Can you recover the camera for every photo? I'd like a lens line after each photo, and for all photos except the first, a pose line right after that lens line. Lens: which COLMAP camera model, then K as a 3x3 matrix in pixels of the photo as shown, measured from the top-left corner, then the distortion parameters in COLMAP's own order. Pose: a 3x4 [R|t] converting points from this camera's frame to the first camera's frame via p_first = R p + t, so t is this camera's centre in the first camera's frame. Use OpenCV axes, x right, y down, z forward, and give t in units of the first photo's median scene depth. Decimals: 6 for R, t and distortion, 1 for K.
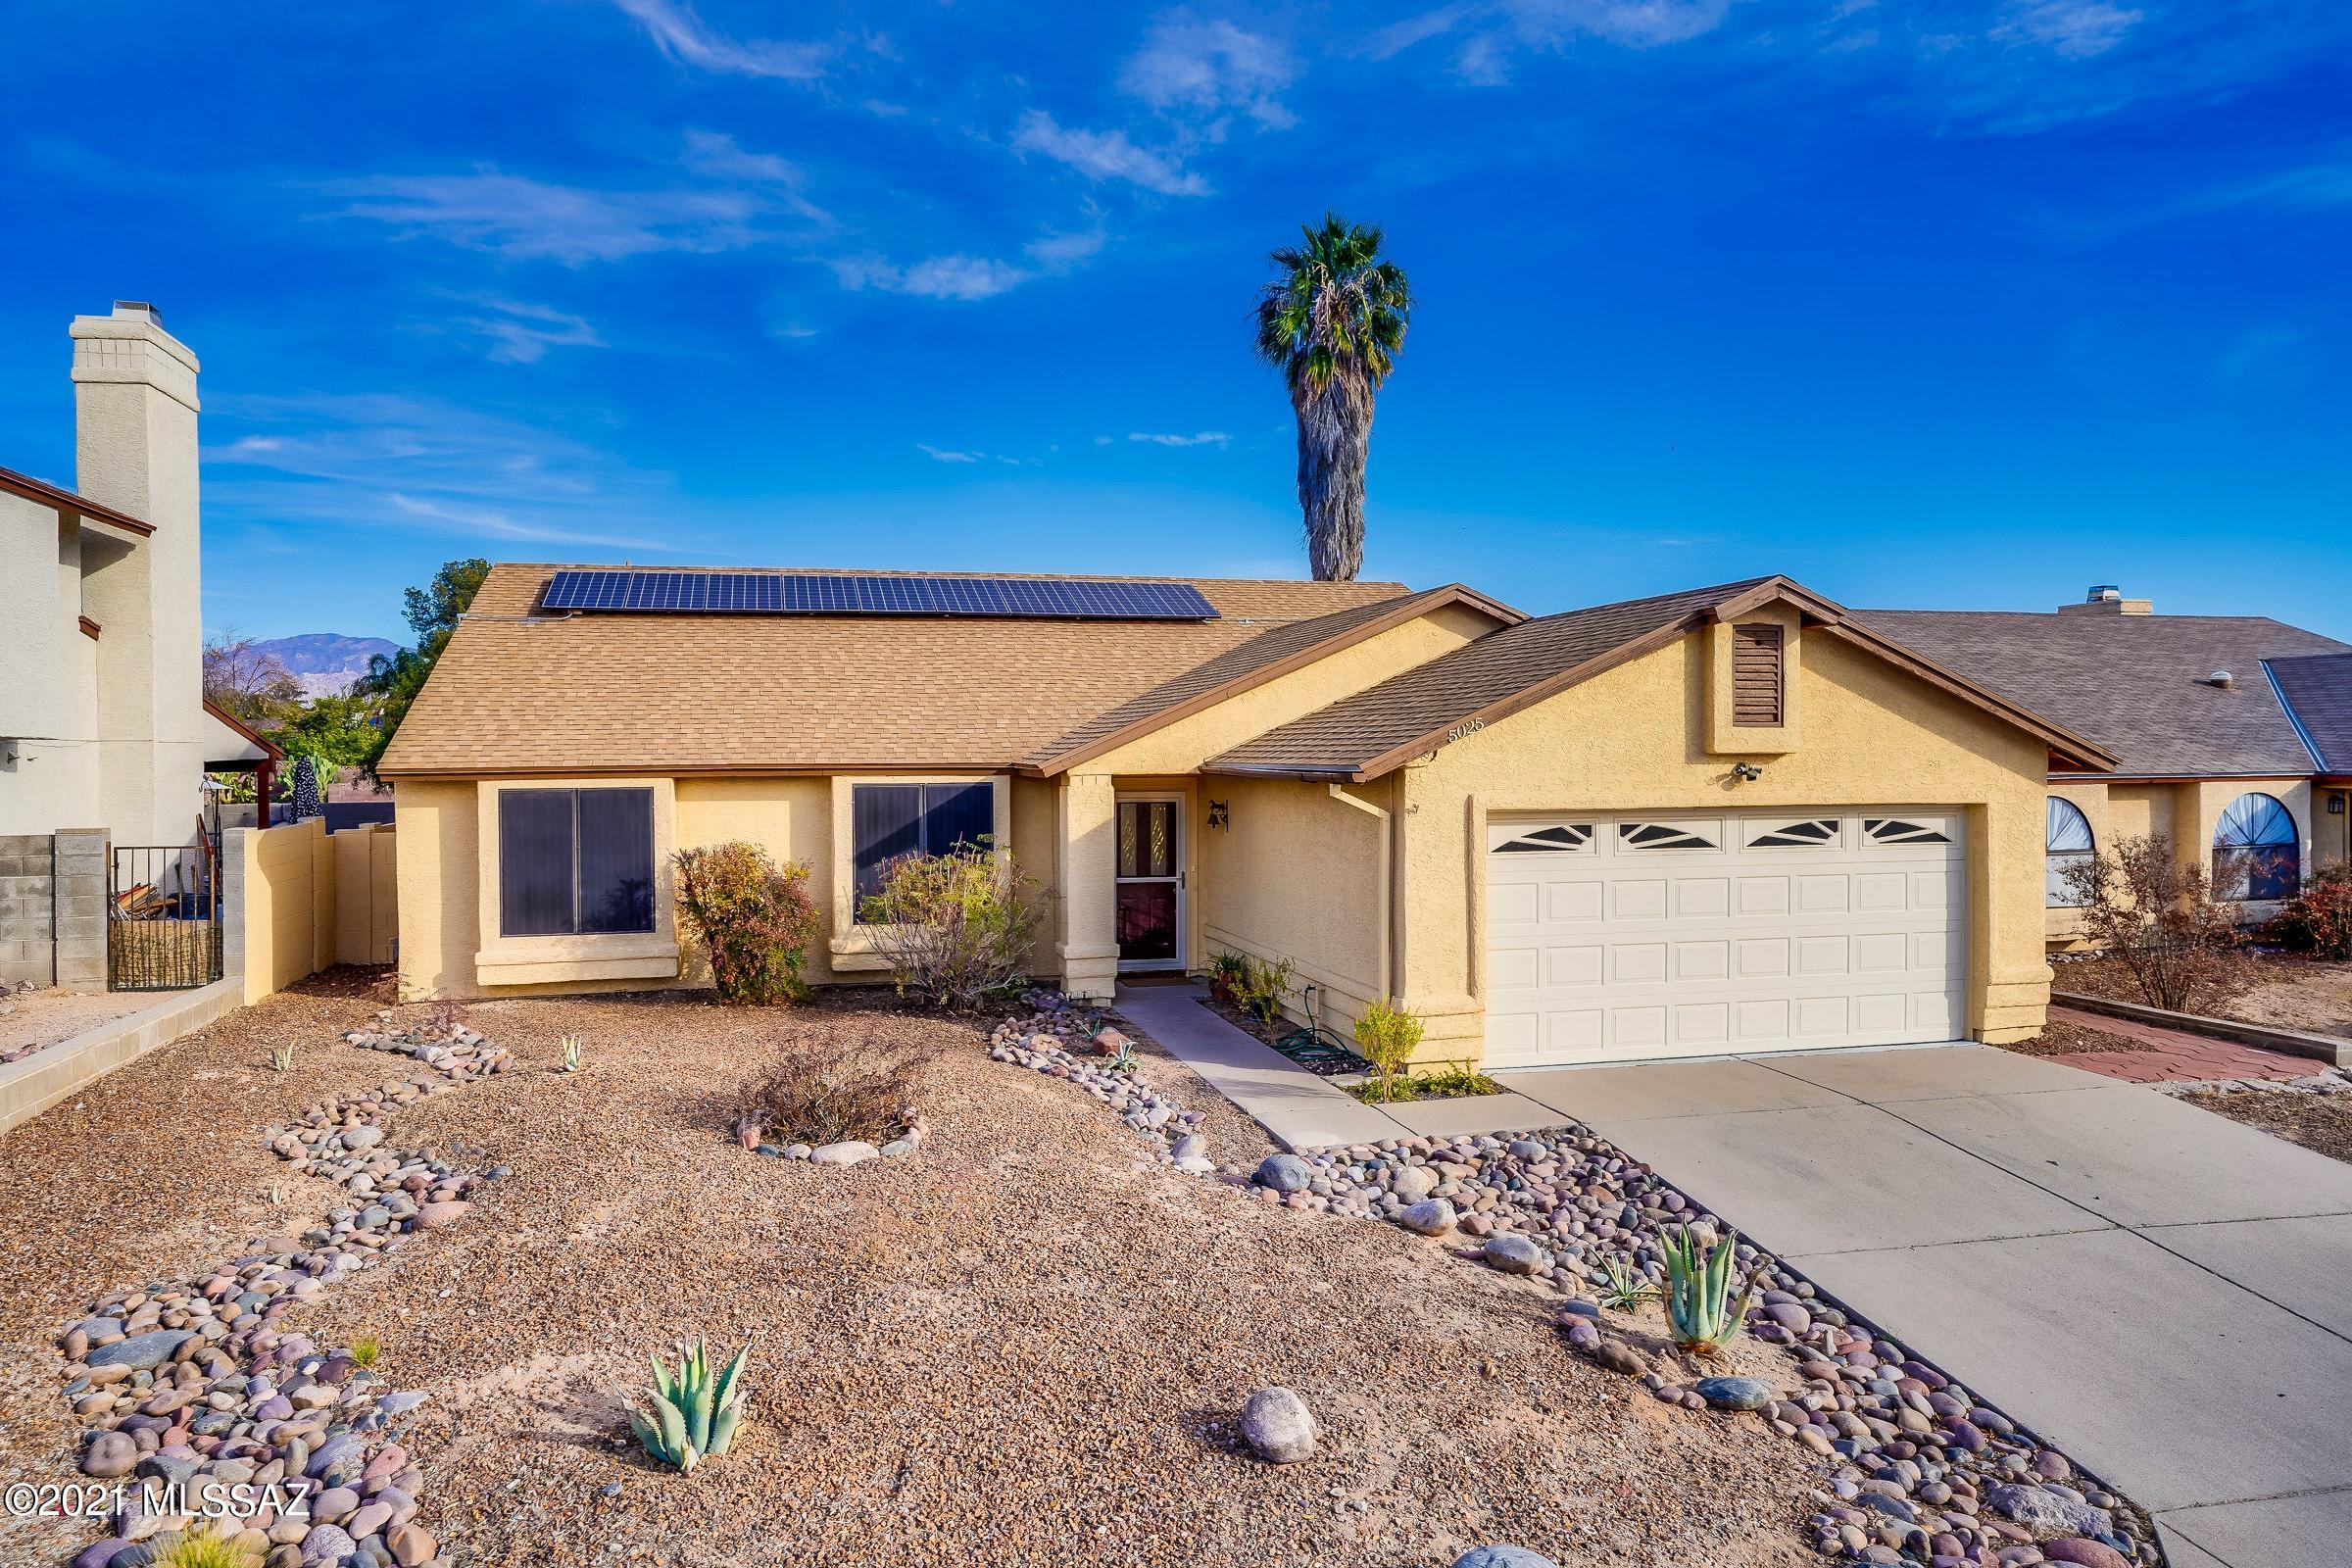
lens RADIAL K [[1196.8, 0, 1179.5], [0, 1196.8, 834.4], [0, 0, 1]] dist [-0.096482, 0.039260]
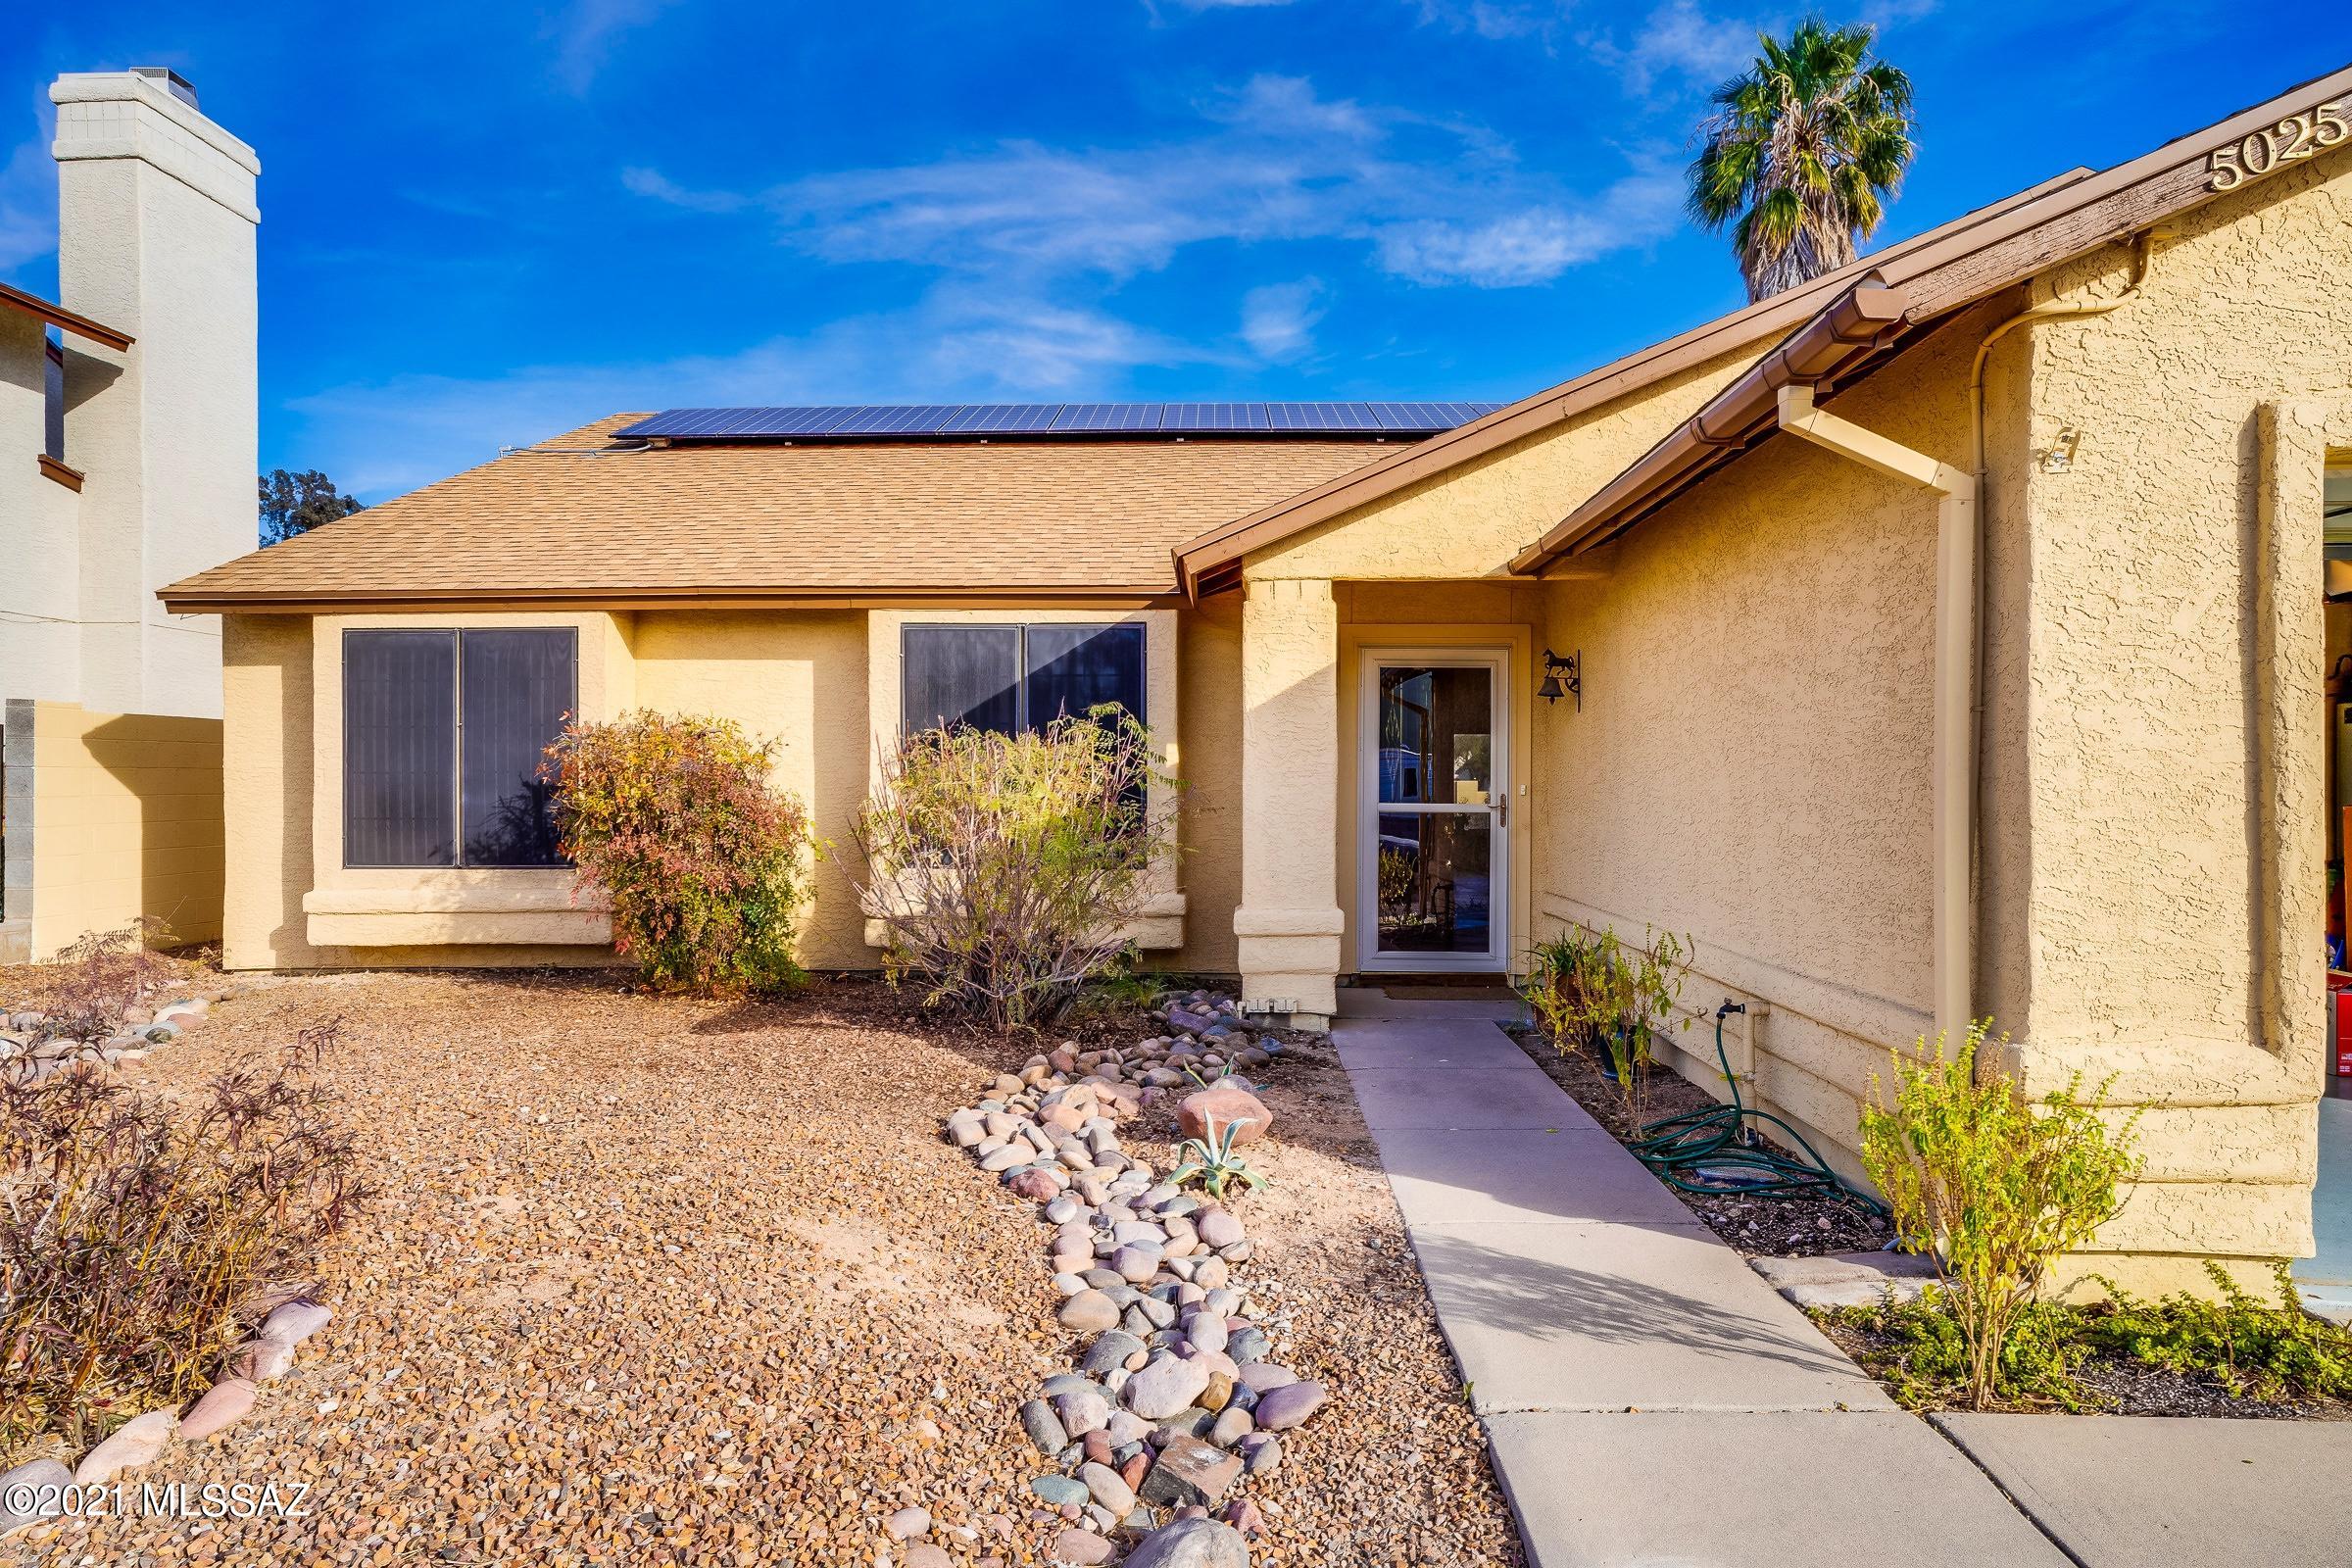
lens RADIAL K [[1491.5, 0, 1176.0], [0, 1491.5, 784.0], [0, 0, 1]] dist [-0.027326, 0.001158]
pose [[0.964719, 0.010903, -0.263056, 0.046819], [-0.016884, 0.999648, -0.020486, 0.051686], [0.262740, 0.024204, 0.964563, 0.359954]]
